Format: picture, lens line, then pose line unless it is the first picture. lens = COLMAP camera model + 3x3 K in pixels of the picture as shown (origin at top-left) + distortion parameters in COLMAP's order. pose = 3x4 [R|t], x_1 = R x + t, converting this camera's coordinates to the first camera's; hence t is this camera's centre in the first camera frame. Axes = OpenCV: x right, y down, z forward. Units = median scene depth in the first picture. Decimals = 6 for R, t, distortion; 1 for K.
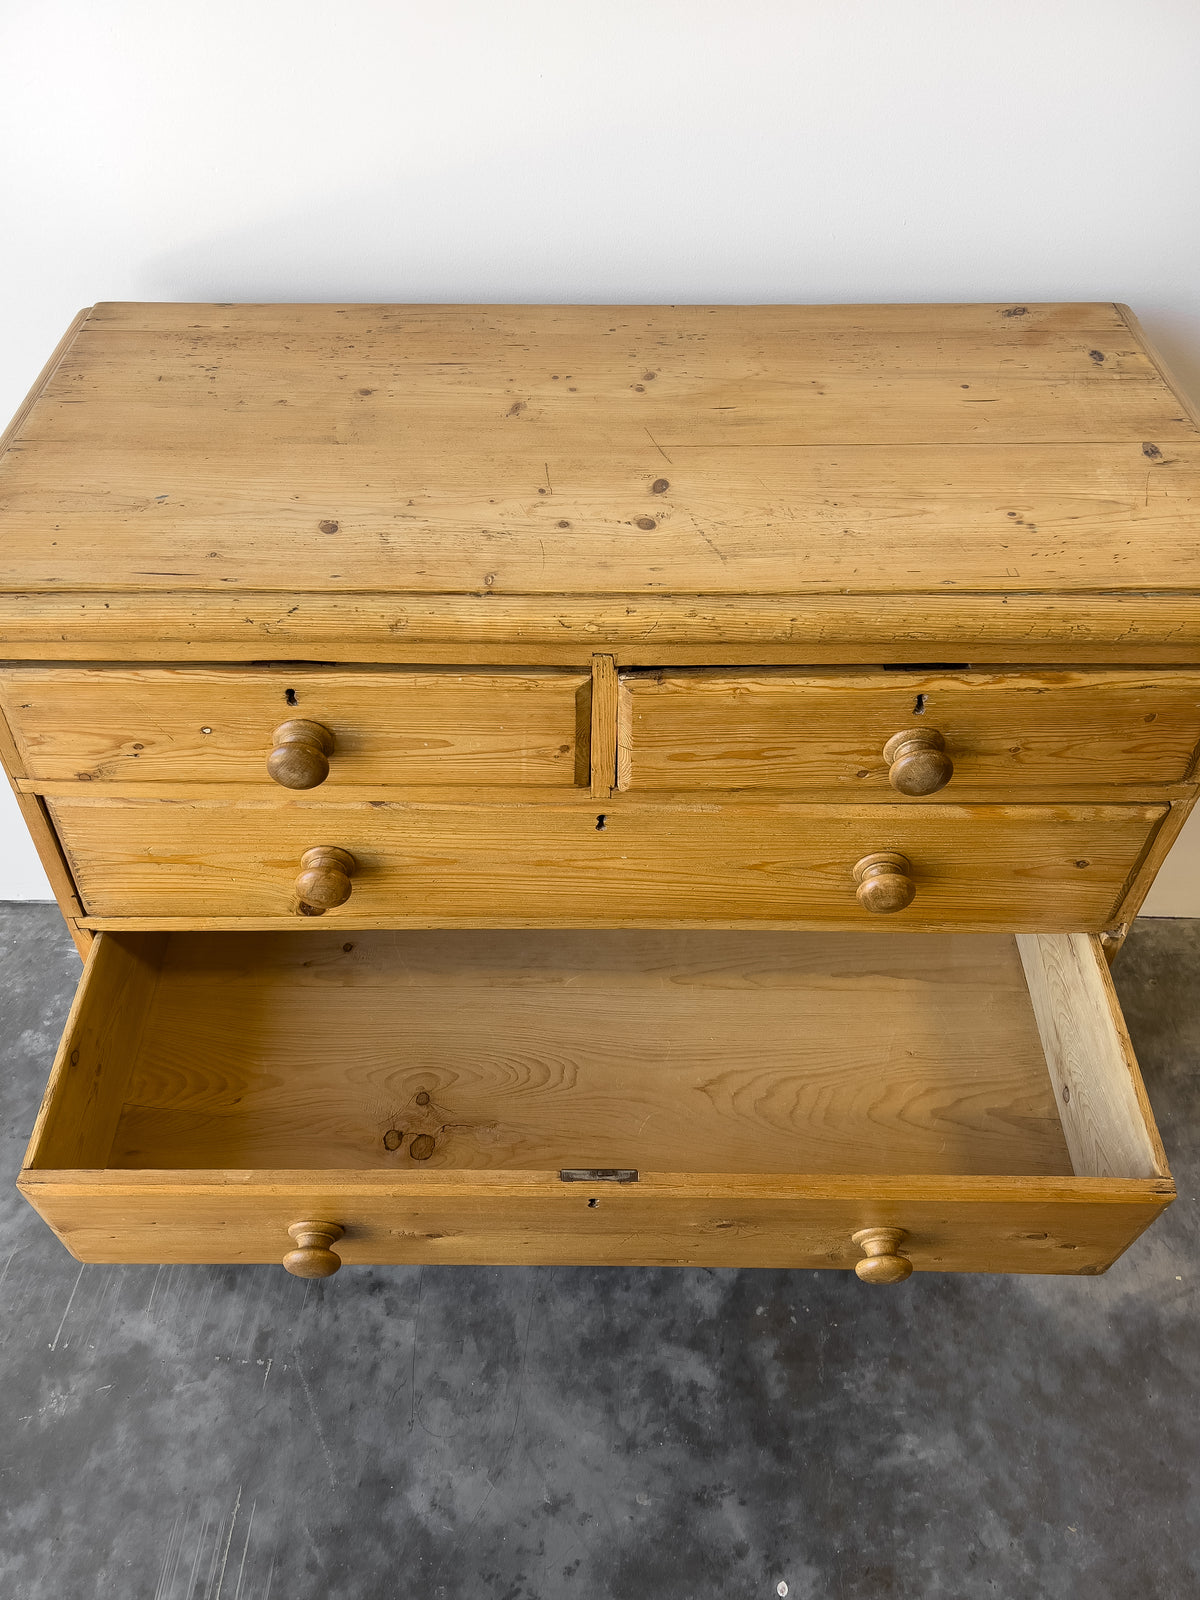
lens RADIAL K [[1242.8, 0, 558.5], [0, 1242.8, 742.8], [0, 0, 1]] dist [0.010120, -0.010171]
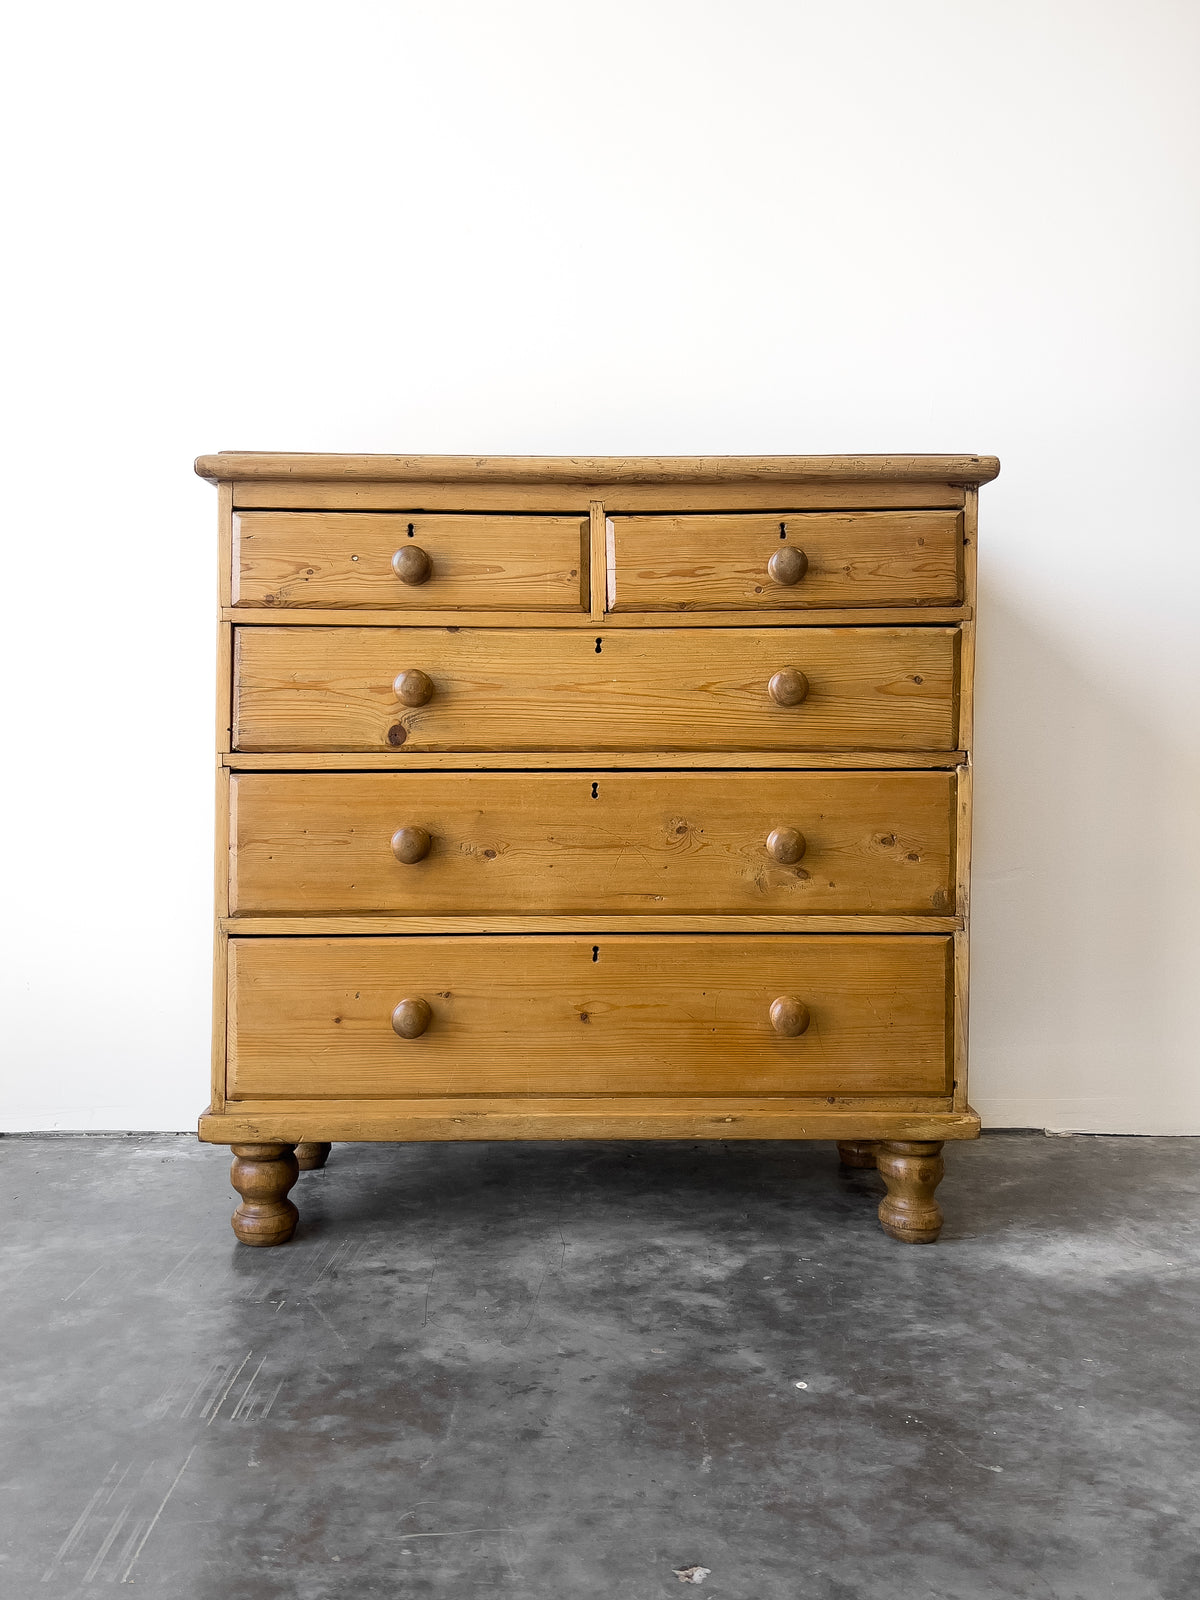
lens RADIAL K [[1326.0, 0, 585.0], [0, 1326.0, 746.8], [0, 0, 1]] dist [0.005452, 0.005718]
pose [[0.999585, 0.001571, 0.028776, -0.028566], [0.017616, 0.756963, -0.653220, 1.233213], [-0.022809, 0.653456, 0.756621, -0.154199]]
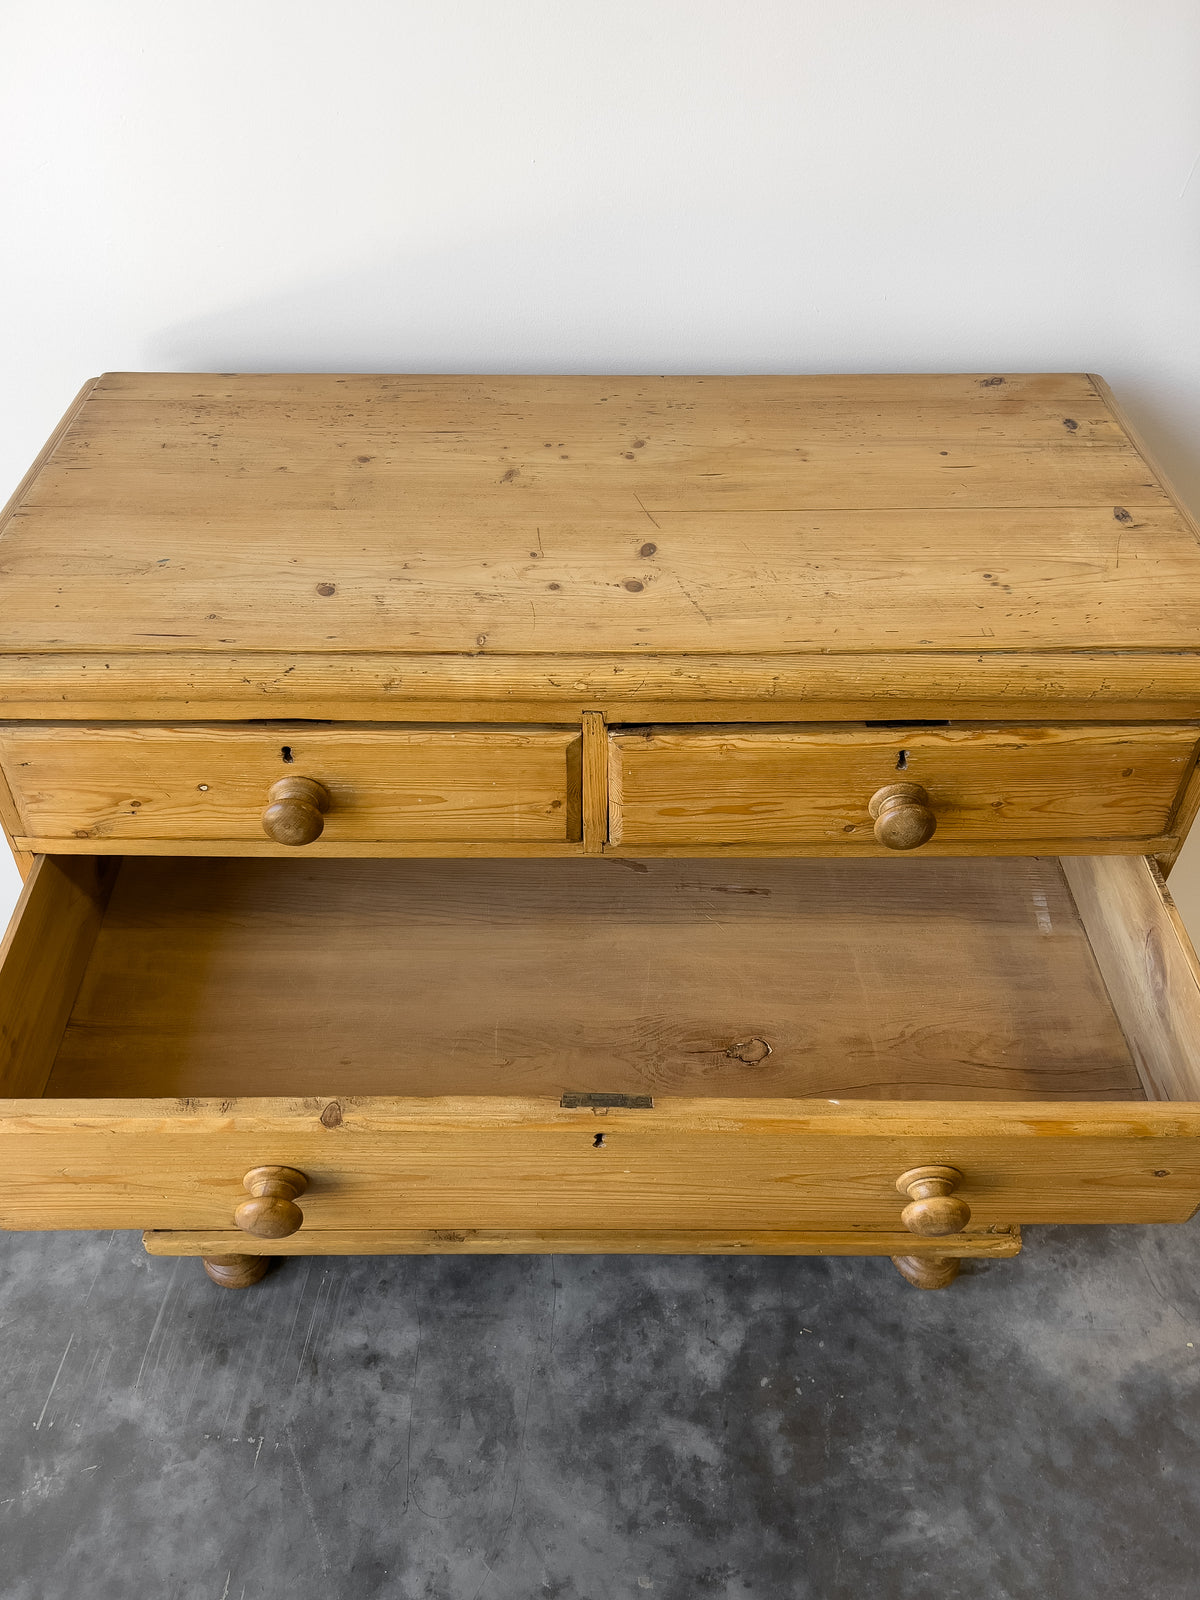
lens RADIAL K [[1257.7, 0, 580.1], [0, 1257.7, 722.8], [0, 0, 1]] dist [0.018805, -0.018956]
pose [[0.999955, -0.003152, 0.008909, 0.014517], [0.003712, 0.997970, -0.063584, 0.003138], [-0.008691, 0.063614, 0.997937, -0.030990]]
